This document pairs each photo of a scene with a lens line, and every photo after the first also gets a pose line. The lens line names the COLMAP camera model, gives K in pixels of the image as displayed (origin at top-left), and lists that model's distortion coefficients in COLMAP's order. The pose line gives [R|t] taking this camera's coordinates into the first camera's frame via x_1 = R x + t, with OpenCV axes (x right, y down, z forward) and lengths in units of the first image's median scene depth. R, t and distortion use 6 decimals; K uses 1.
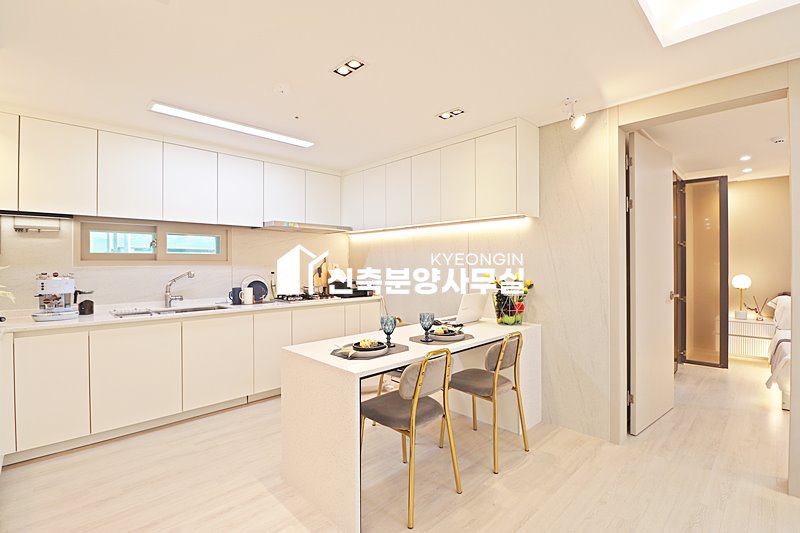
lens RADIAL K [[369.1, 0, 401.7], [0, 369.1, 261.9], [0, 0, 1]] dist [-0.002149, -0.011161]
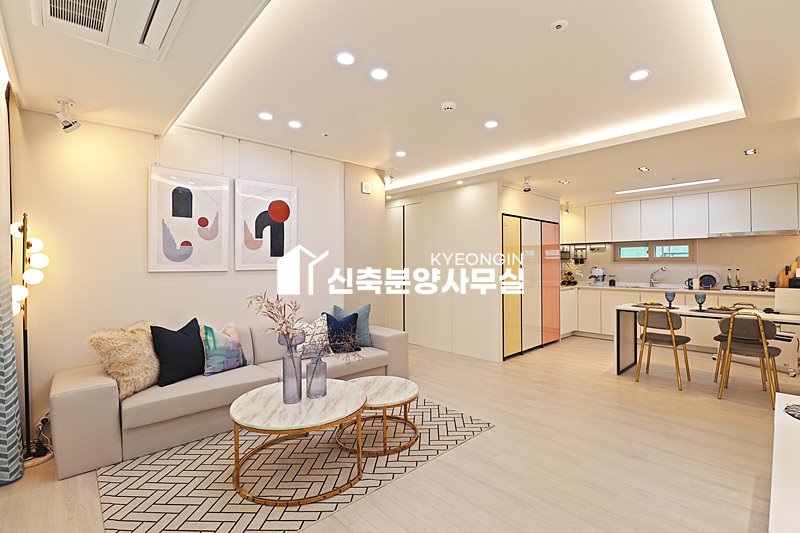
lens RADIAL K [[369.1, 0, 401.7], [0, 369.1, 261.9], [0, 0, 1]] dist [-0.002149, -0.011161]
pose [[-0.026265, -0.003761, -0.999648, 1.136868], [0.007748, 0.999962, -0.003966, -0.003082], [0.999625, -0.007849, -0.026235, -0.178617]]
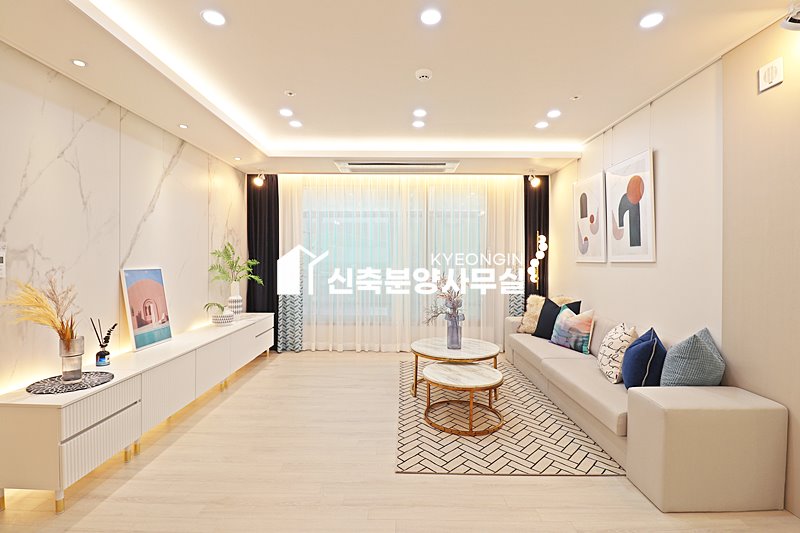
lens RADIAL K [[369.1, 0, 401.7], [0, 369.1, 261.9], [0, 0, 1]] dist [-0.002149, -0.011161]
pose [[-0.713170, -0.004615, 0.700976, -0.100140], [-0.004935, 0.999987, 0.001562, 0.012659], [-0.700973, -0.002345, -0.713184, 0.418979]]
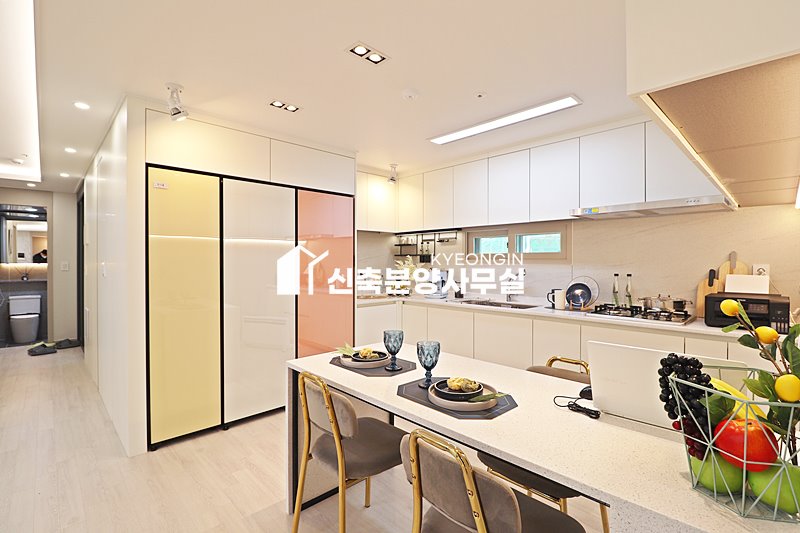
lens RADIAL K [[374.8, 0, 400.0], [0, 374.8, 266.5], [0, 0, 1]] dist [-0.002722, -0.000332]
pose [[-0.011201, 0.016386, -0.999803, 0.473166], [0.002324, 0.999863, 0.016361, -0.001524], [0.999935, -0.002140, -0.011238, 0.632522]]
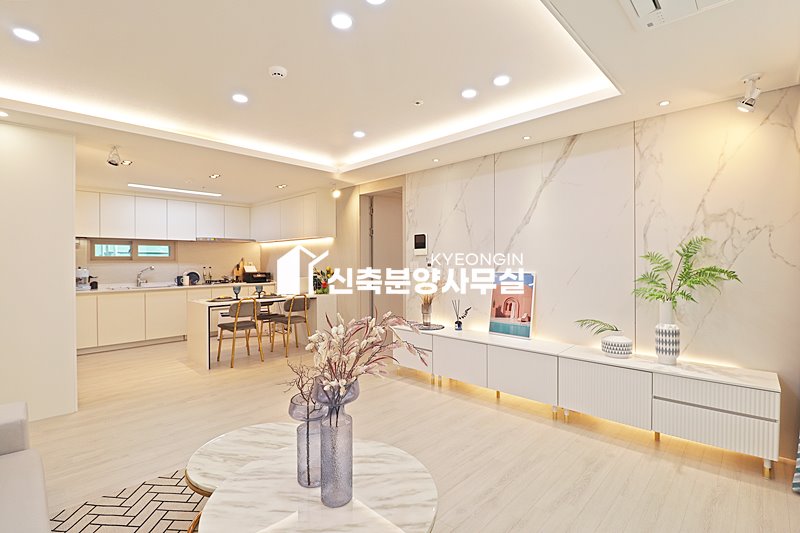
lens RADIAL K [[369.1, 0, 401.7], [0, 369.1, 261.9], [0, 0, 1]] dist [-0.002149, -0.011161]
pose [[0.999715, -0.002014, 0.023799, 0.554772], [0.001912, 0.999989, 0.004300, -0.001829], [-0.023808, -0.004254, 0.999708, -0.754522]]
